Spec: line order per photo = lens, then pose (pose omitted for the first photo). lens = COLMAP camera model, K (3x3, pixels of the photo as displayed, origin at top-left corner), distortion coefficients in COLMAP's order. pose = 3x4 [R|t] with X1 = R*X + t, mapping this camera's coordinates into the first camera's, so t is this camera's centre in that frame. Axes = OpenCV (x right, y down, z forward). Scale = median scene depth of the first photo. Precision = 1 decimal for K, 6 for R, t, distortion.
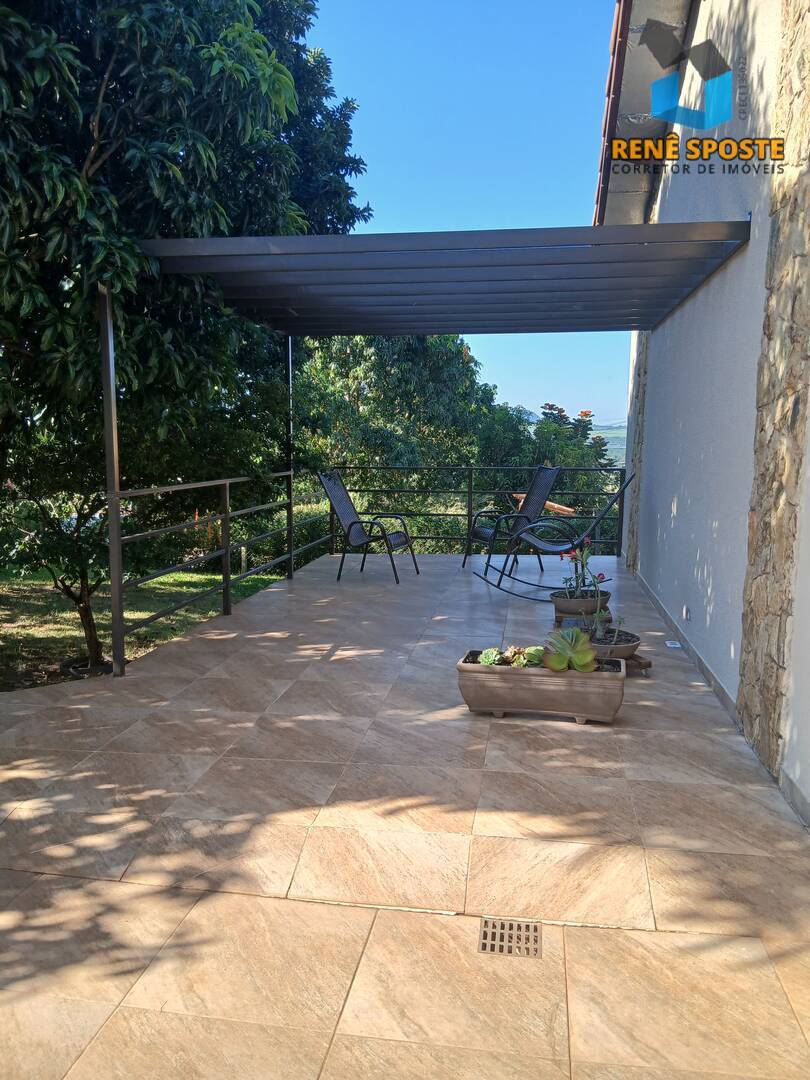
lens RADIAL K [[813.2, 0, 405.5], [0, 813.2, 556.6], [0, 0, 1]] dist [0.092843, -0.172834]
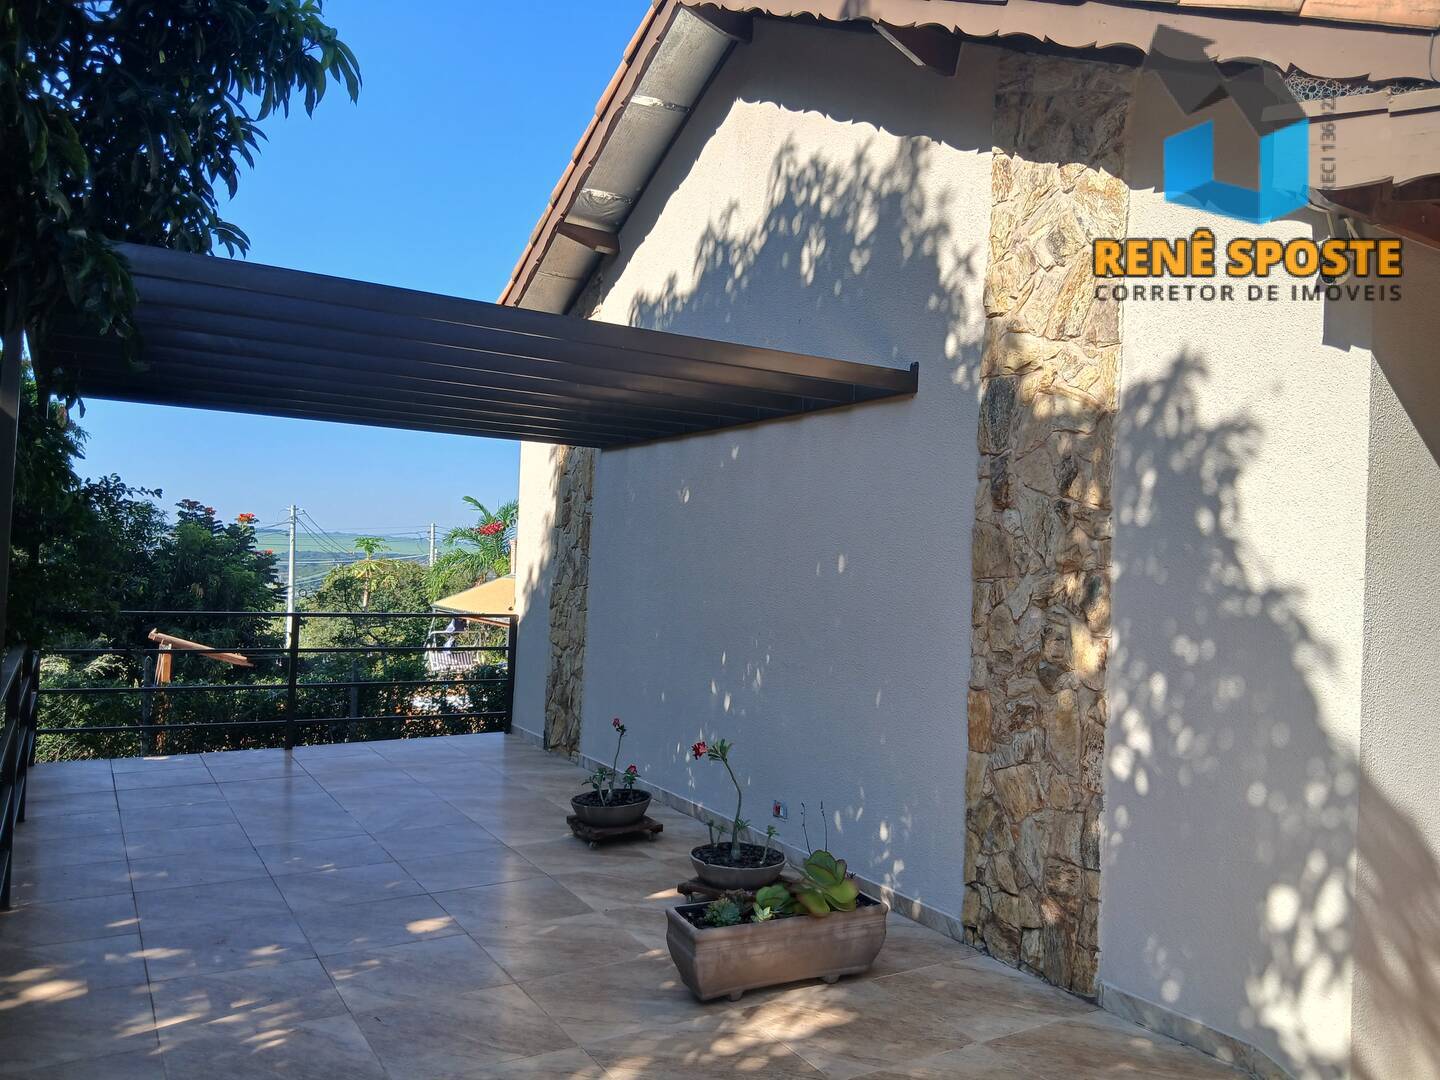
lens RADIAL K [[1084.2, 0, 741.7], [0, 1084.2, 536.9], [0, 0, 1]] dist [0.092843, -0.172834]
pose [[0.773780, 0.038119, 0.632306, -0.246106], [0.061162, 0.989028, -0.134471, -0.035534], [-0.630494, 0.142724, 0.762959, 0.104736]]
